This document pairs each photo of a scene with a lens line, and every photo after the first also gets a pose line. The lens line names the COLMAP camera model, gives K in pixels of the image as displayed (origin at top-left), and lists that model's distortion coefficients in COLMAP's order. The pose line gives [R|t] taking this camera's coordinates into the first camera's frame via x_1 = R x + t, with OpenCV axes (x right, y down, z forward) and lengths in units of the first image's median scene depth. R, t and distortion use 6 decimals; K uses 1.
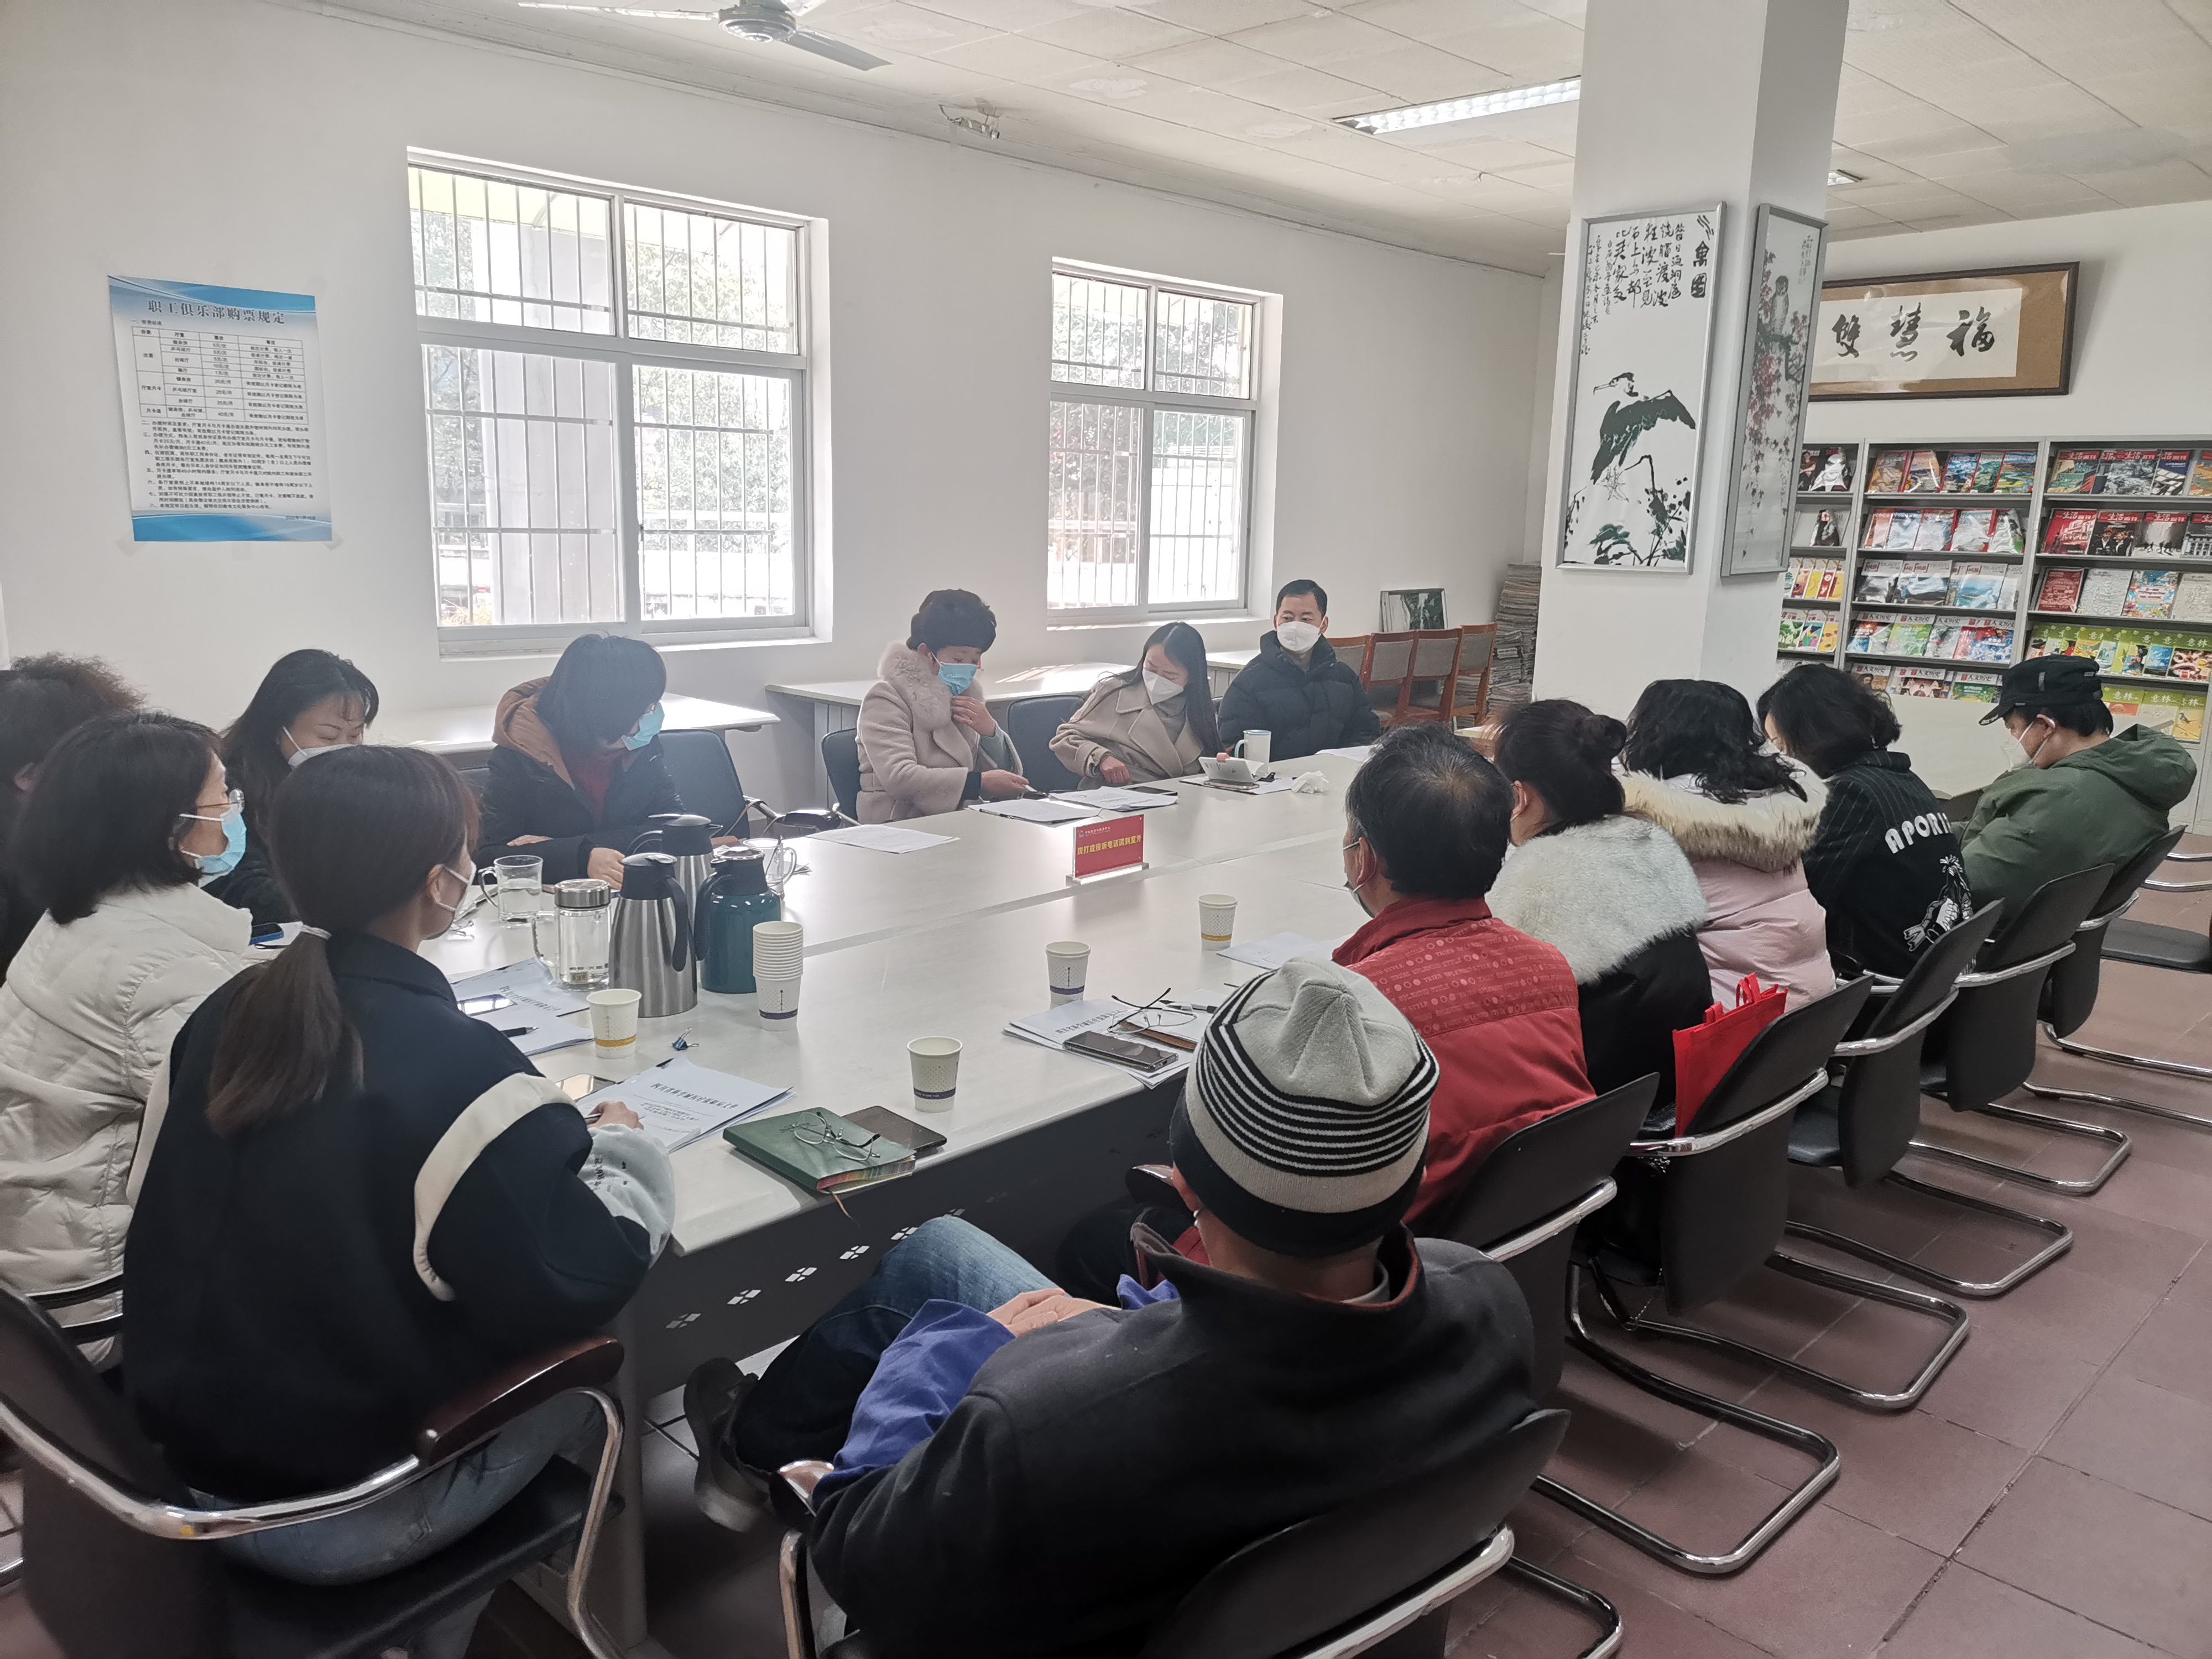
lens RADIAL K [[1656.4, 0, 1115.6], [0, 1656.4, 840.2], [0, 0, 1]] dist [0.004361, -0.003690]
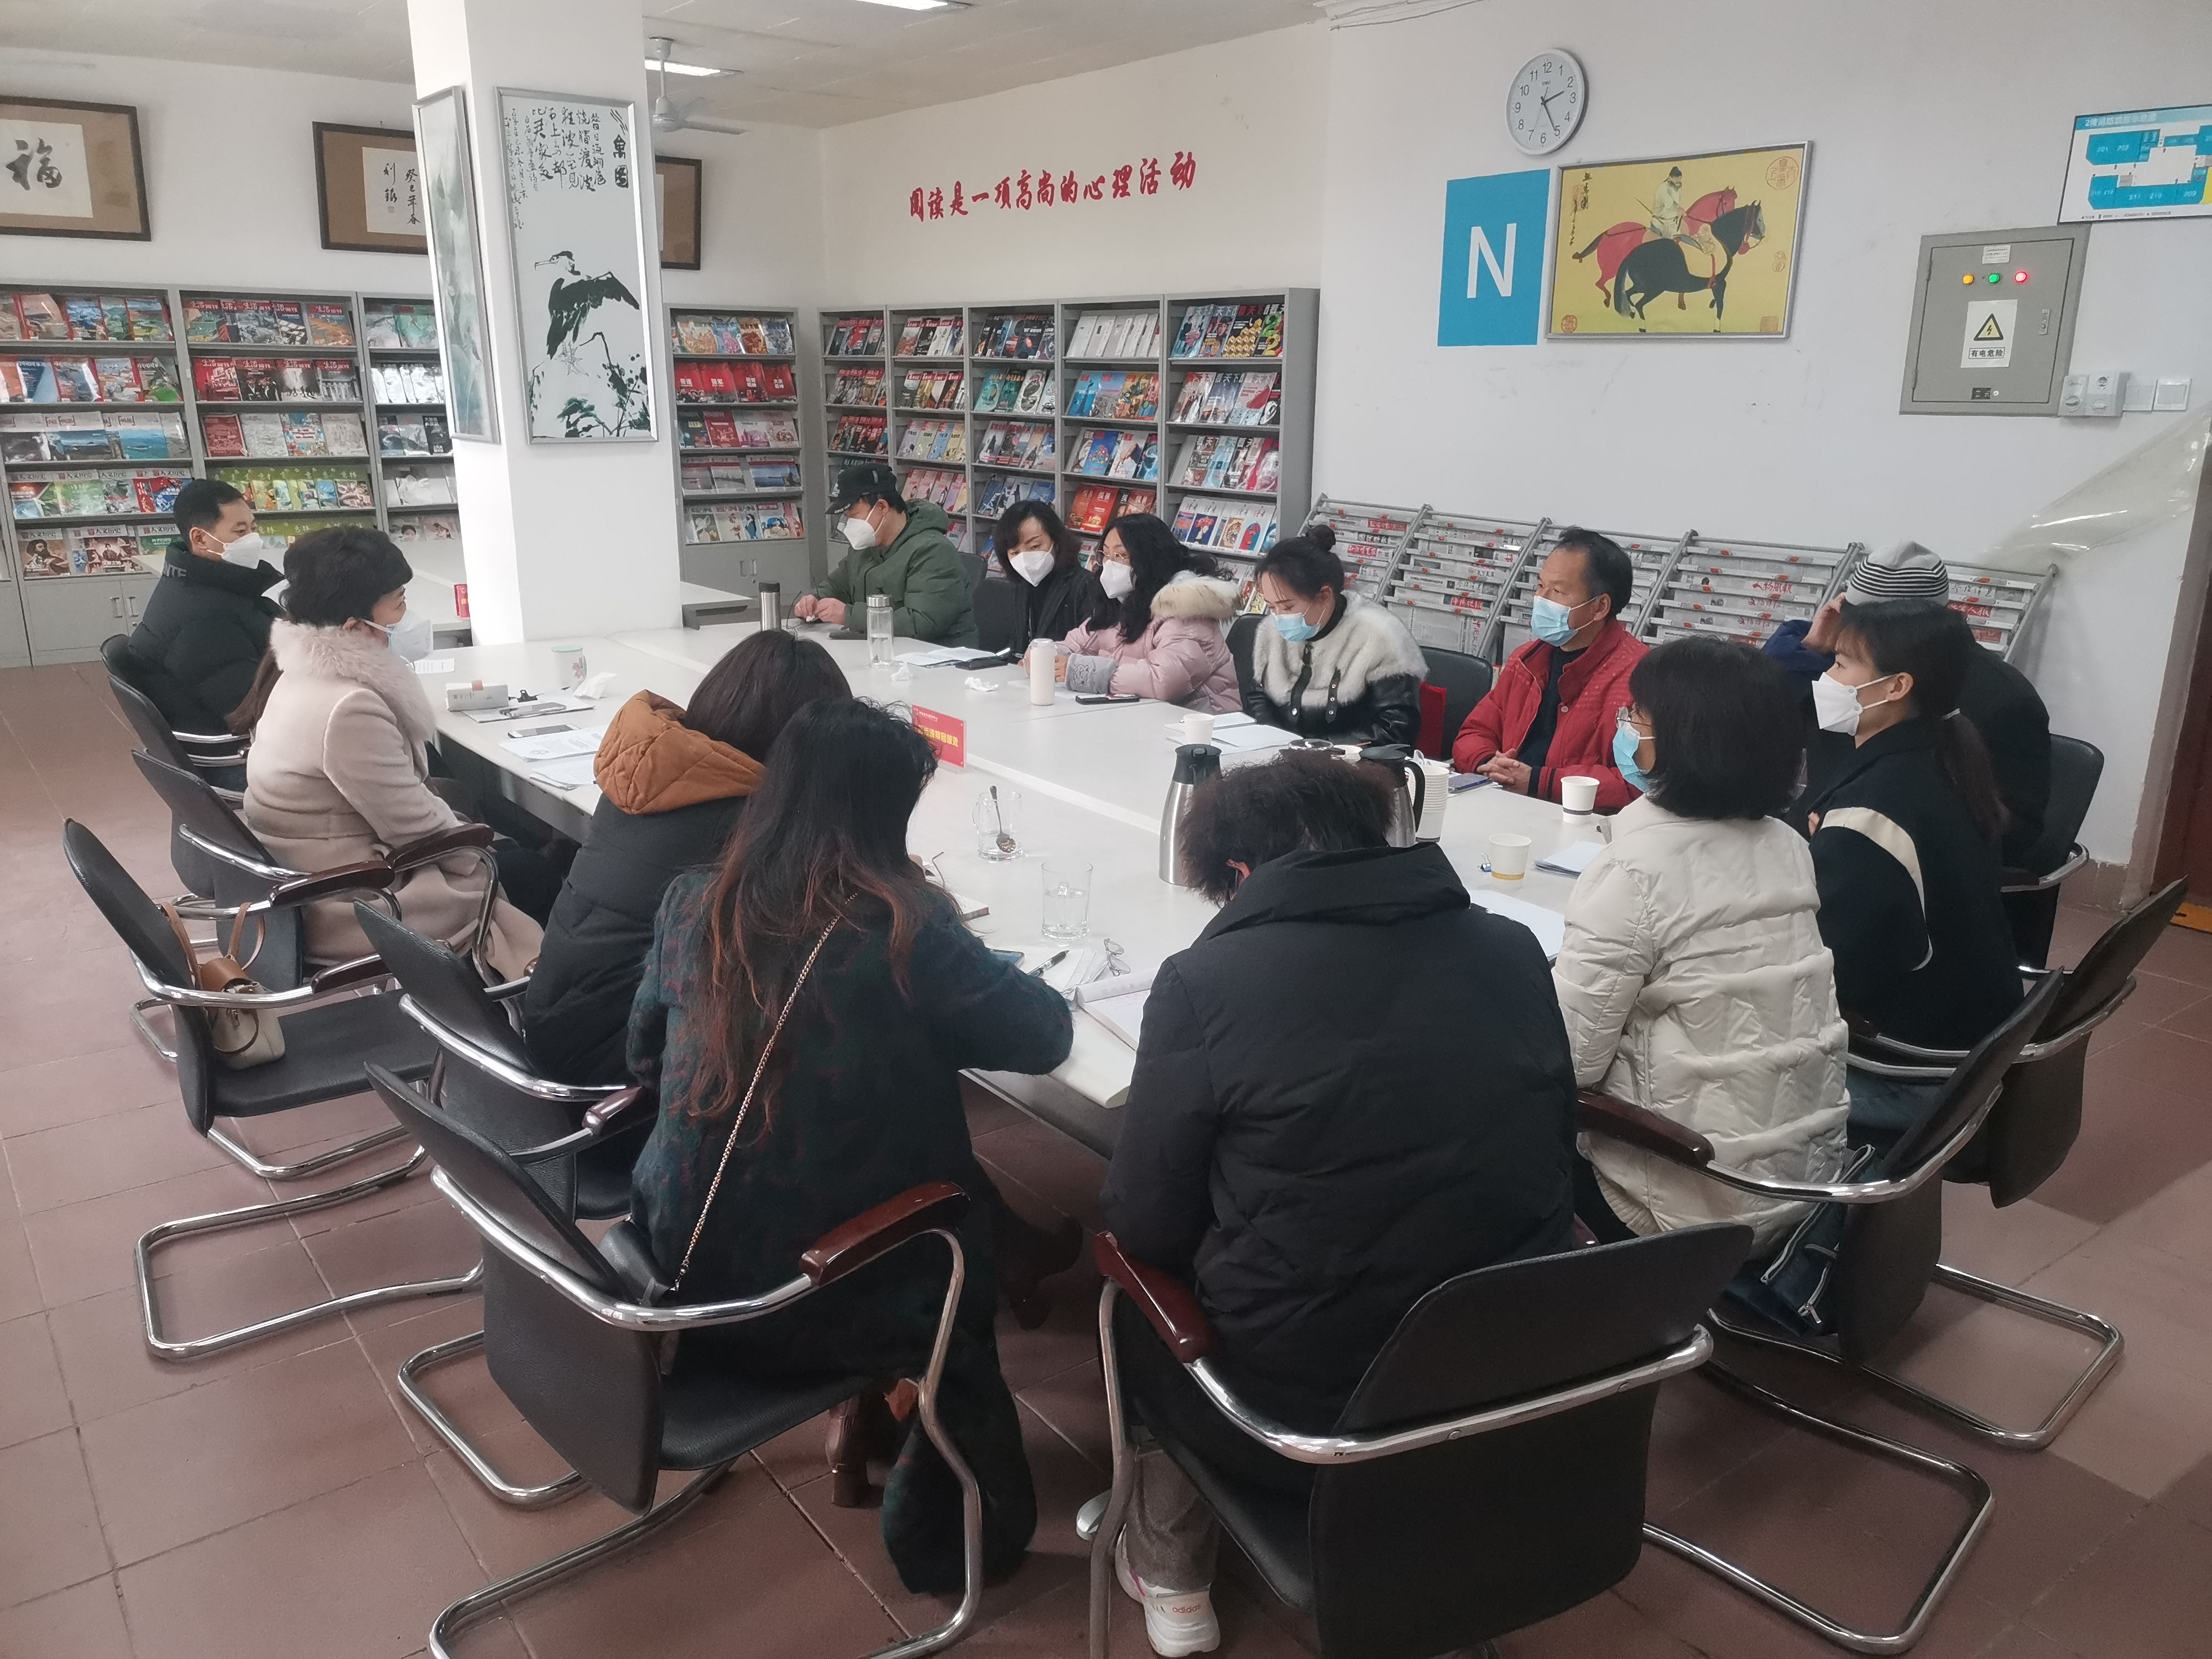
lens RADIAL K [[1656.4, 0, 1119.9], [0, 1656.4, 825.8], [0, 0, 1]] dist [0.004361, -0.003690]
pose [[0.137798, -0.282210, 0.949405, -0.722354], [0.186748, 0.948759, 0.254913, -0.136036], [-0.972696, 0.142173, 0.183439, 0.506769]]
